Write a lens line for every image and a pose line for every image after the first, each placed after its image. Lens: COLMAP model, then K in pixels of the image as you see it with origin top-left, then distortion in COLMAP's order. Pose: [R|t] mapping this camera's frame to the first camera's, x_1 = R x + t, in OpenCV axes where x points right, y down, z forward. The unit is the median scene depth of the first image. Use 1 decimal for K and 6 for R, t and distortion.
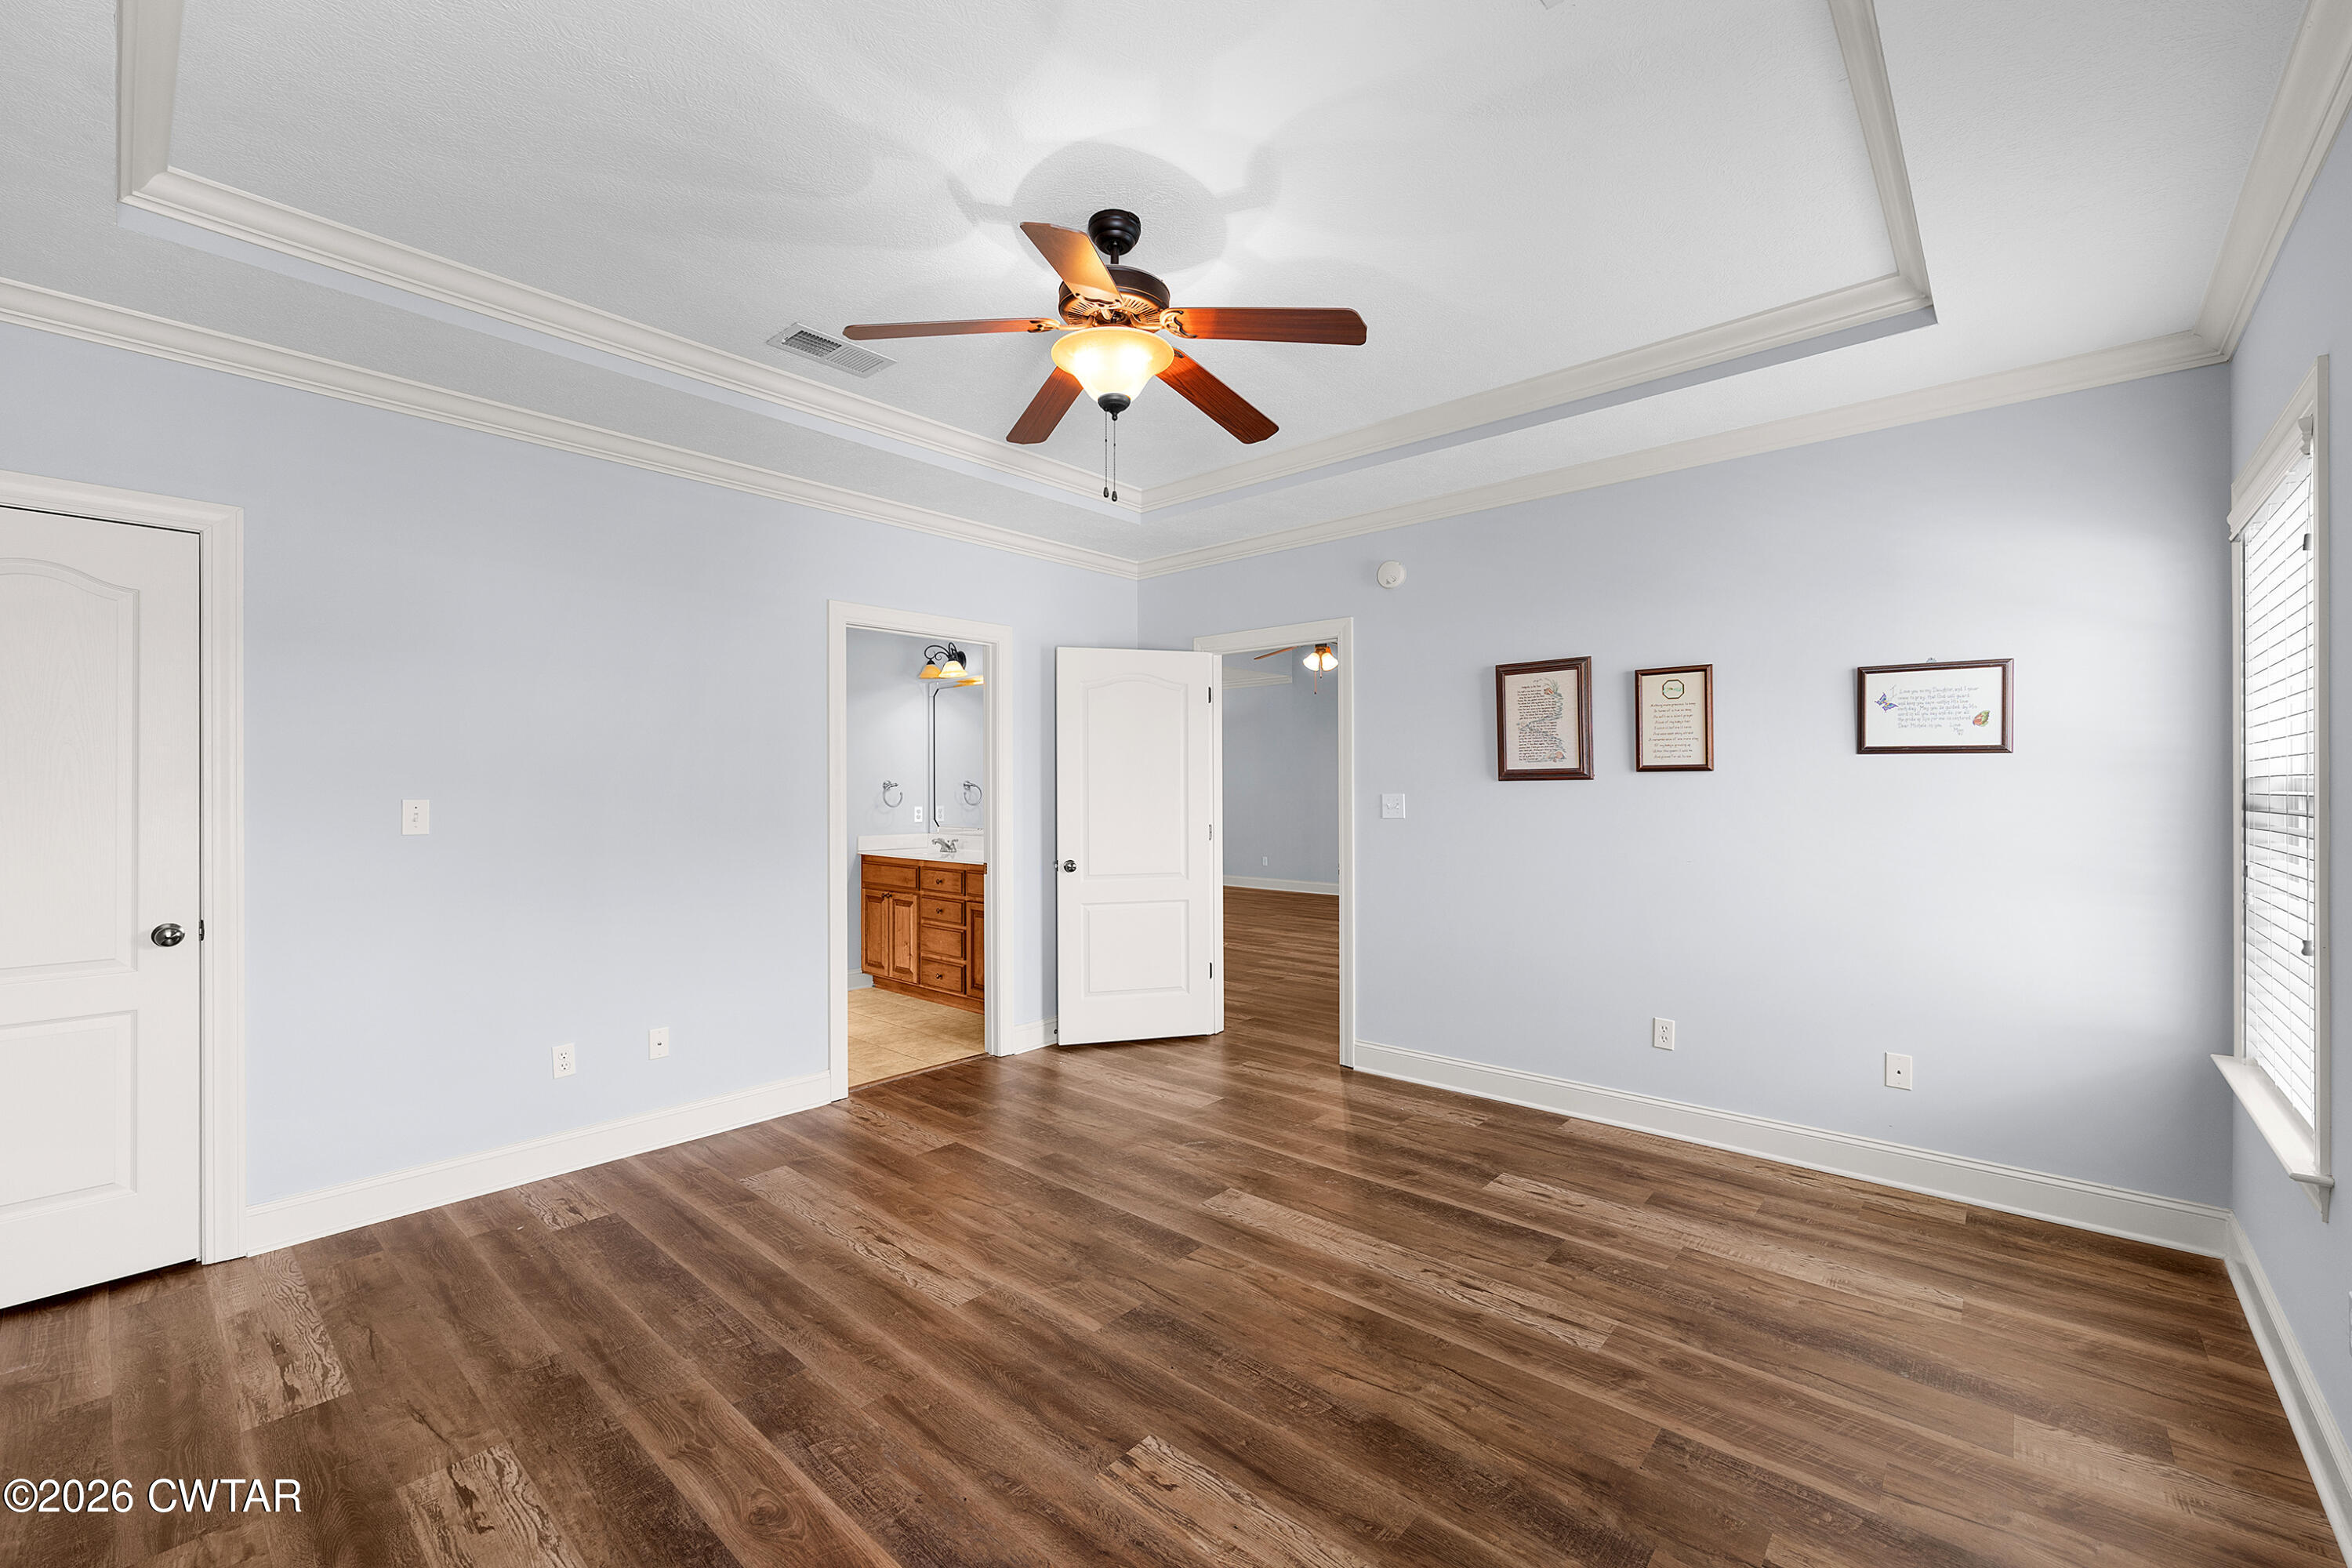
lens RADIAL K [[956.6, 0, 1175.8], [0, 956.6, 785.0], [0, 0, 1]] dist [0.002343, 0.000080]
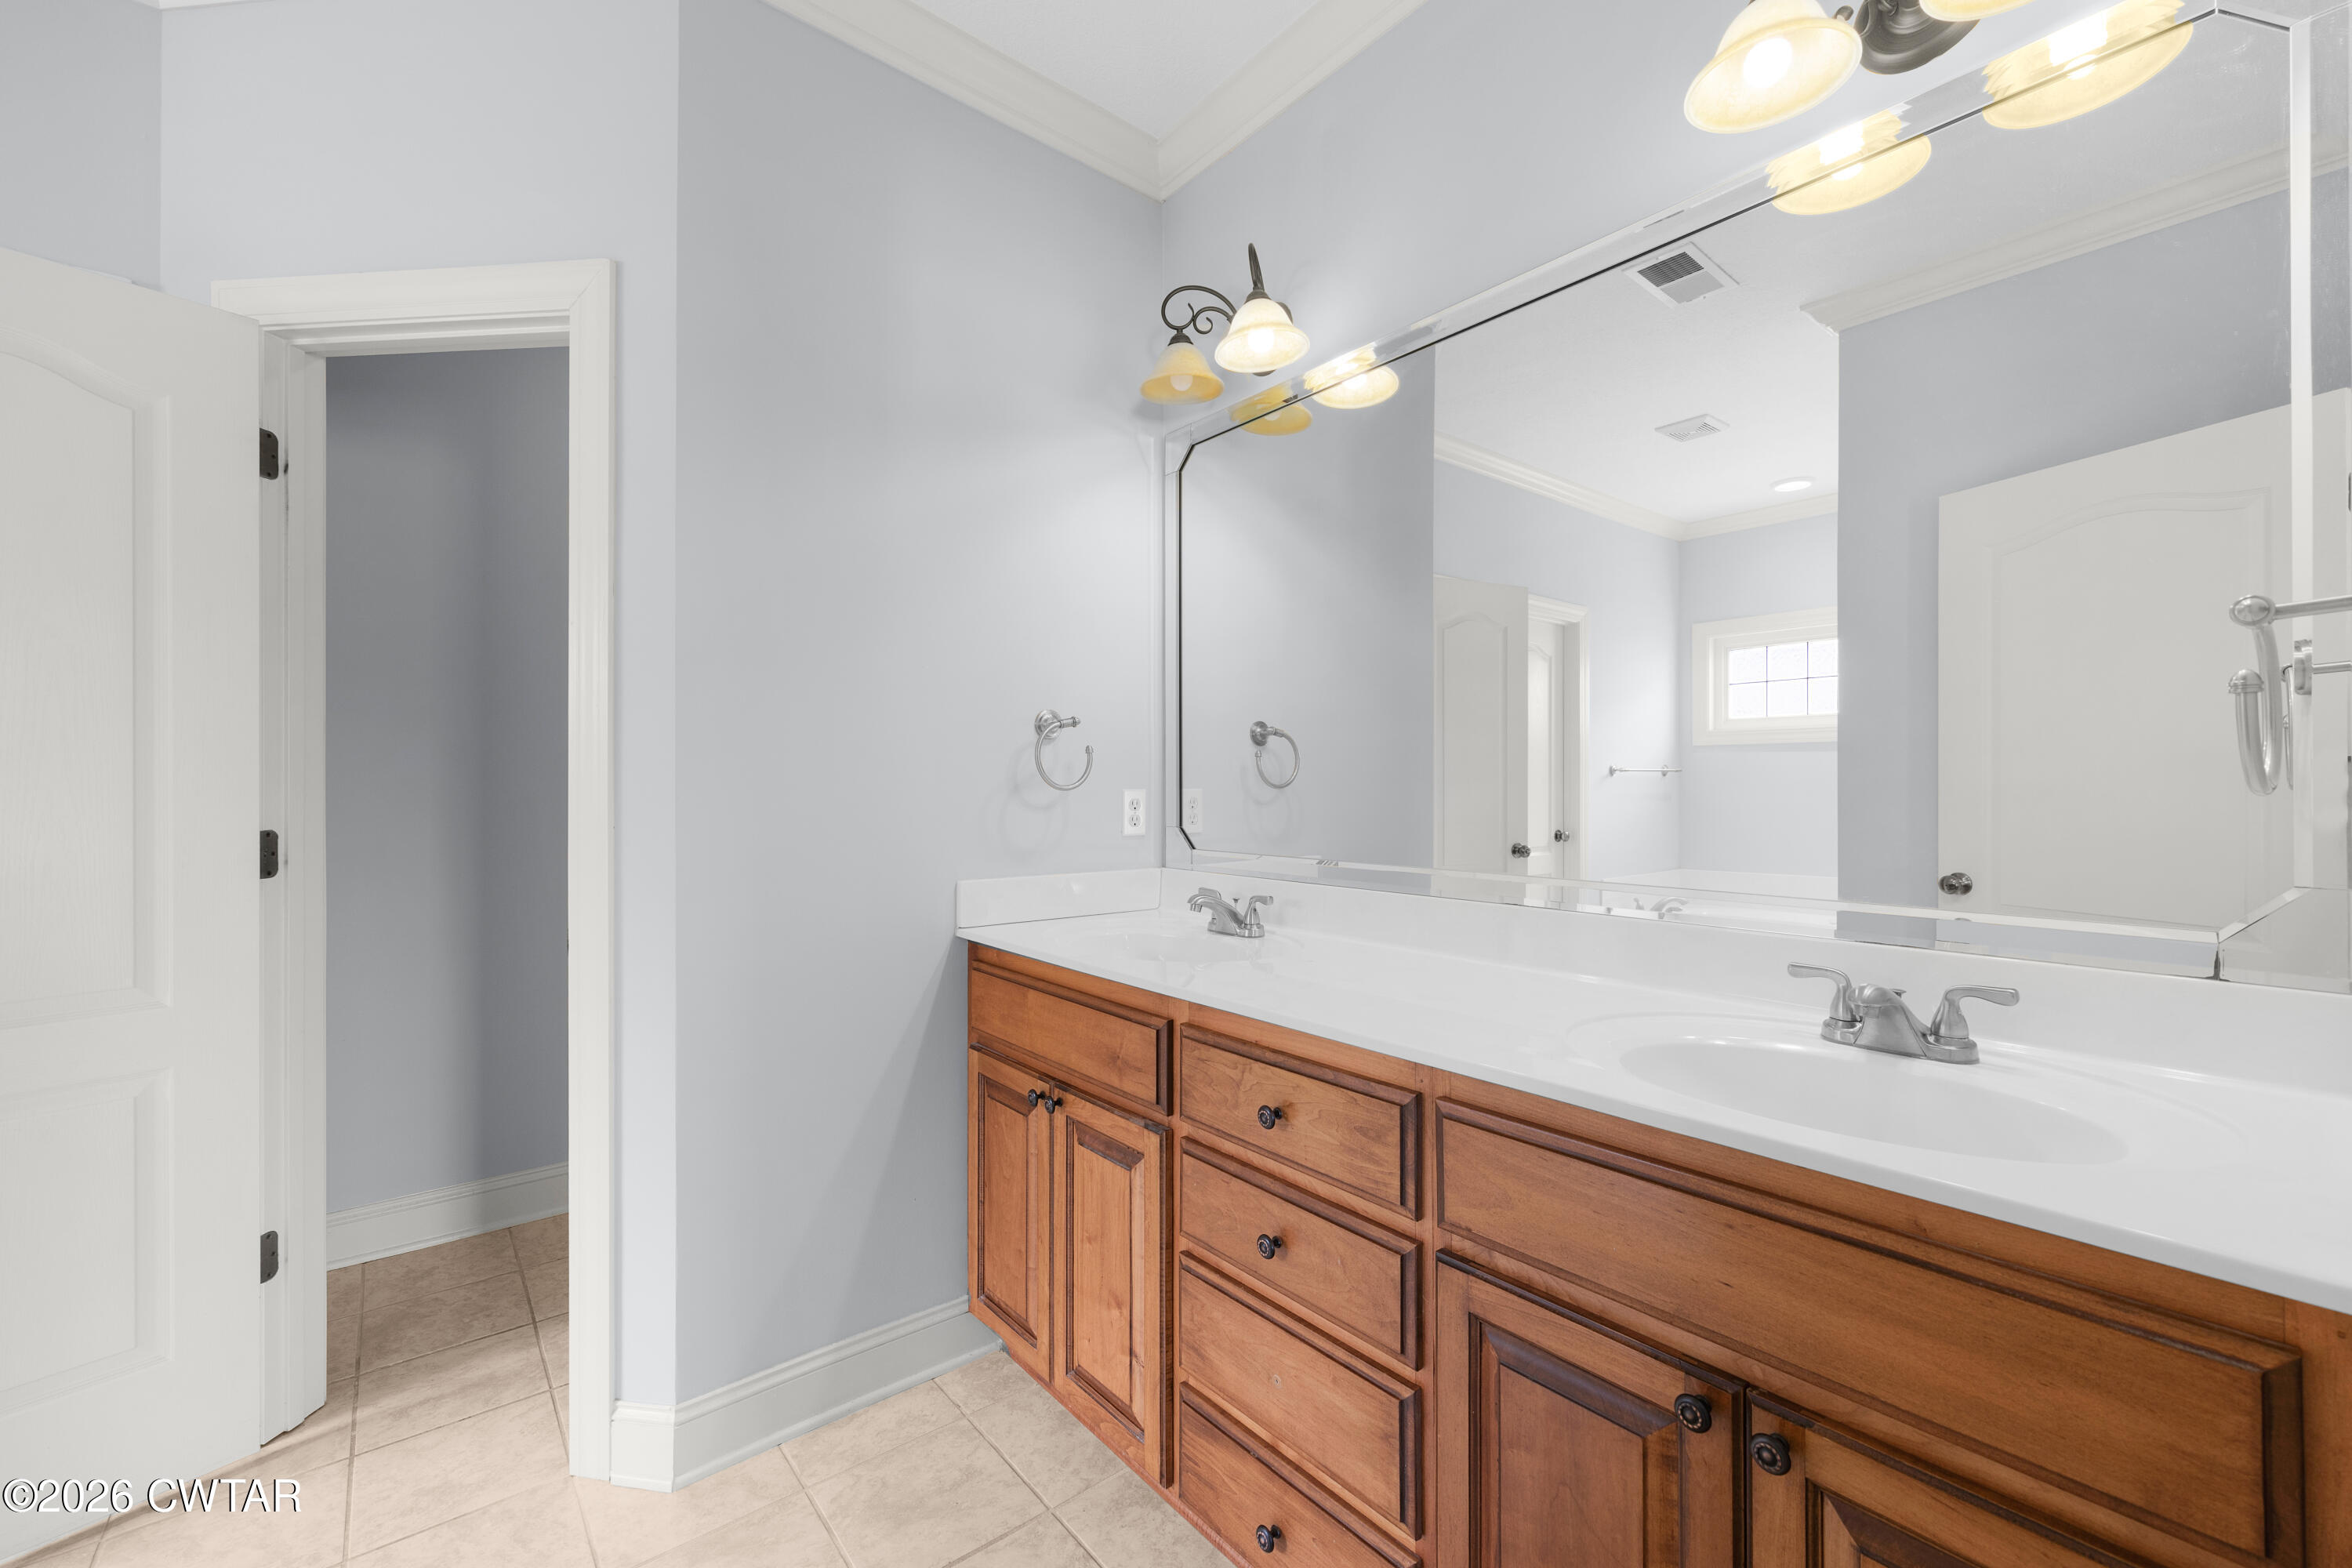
lens RADIAL K [[956.6, 0, 1177.0], [0, 956.6, 778.5], [0, 0, 1]] dist [0.002343, 0.000080]
pose [[0.987423, -0.000190, -0.158099, -0.219215], [-0.001055, 0.999969, -0.007792, 0.022824], [0.158096, 0.007860, 0.987393, 0.727197]]
